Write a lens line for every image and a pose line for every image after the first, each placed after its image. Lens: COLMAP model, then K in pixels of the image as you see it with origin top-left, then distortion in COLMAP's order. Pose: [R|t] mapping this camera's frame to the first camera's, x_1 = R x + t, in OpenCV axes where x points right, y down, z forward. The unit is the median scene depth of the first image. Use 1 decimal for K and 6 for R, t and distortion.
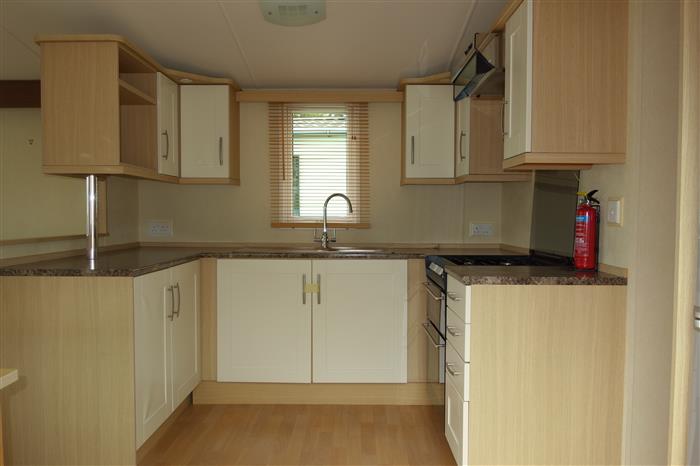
lens RADIAL K [[554.0, 0, 349.5], [0, 554.0, 238.3], [0, 0, 1]] dist [0.000114, -0.023794]
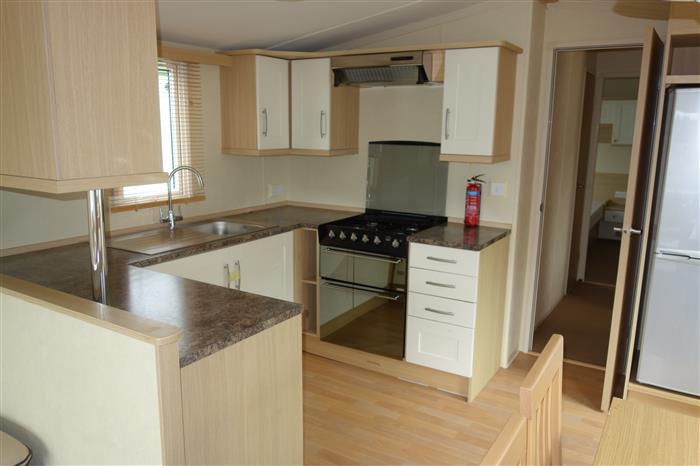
lens RADIAL K [[554.0, 0, 350.3], [0, 554.0, 230.0], [0, 0, 1]] dist [0.000114, -0.023794]
pose [[0.517466, -0.157413, 0.841101, -0.755467], [0.024329, 0.985243, 0.169422, -0.144581], [-0.855358, -0.067207, 0.513659, 0.354307]]
